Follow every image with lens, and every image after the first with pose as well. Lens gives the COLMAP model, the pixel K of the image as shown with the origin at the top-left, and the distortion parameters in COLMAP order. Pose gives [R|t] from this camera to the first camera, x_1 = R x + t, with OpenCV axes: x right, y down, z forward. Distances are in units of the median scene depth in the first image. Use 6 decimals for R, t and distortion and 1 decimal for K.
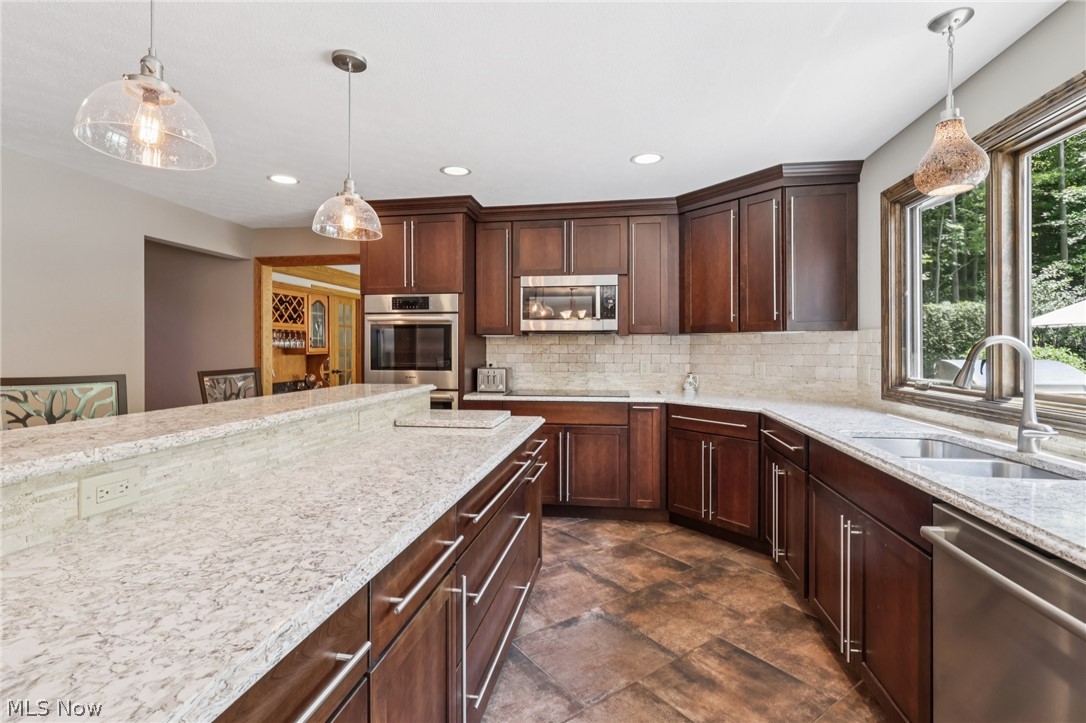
lens RADIAL K [[504.4, 0, 547.1], [0, 504.4, 352.3], [0, 0, 1]] dist [-0.000259, -0.000334]
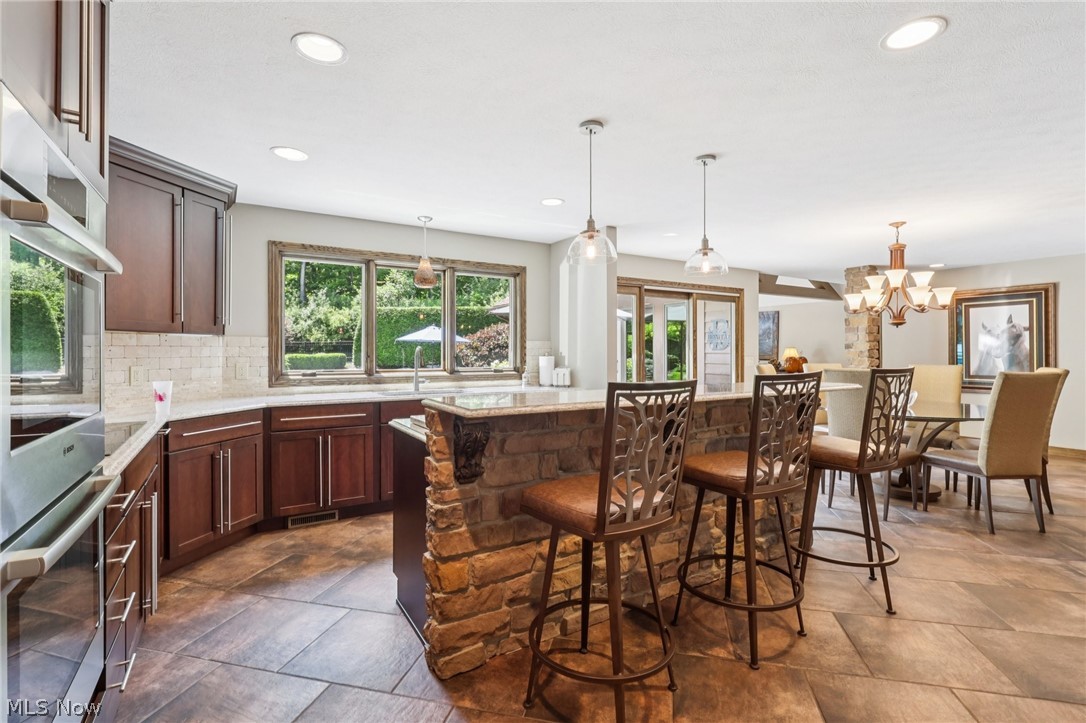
lens RADIAL K [[504.4, 0, 540.3], [0, 504.4, 352.8], [0, 0, 1]] dist [-0.000259, -0.000334]
pose [[-0.638285, -0.001363, 0.769799, -0.654965], [0.001563, 0.999994, 0.003067, -0.005461], [-0.769798, 0.003161, -0.638279, 0.958493]]
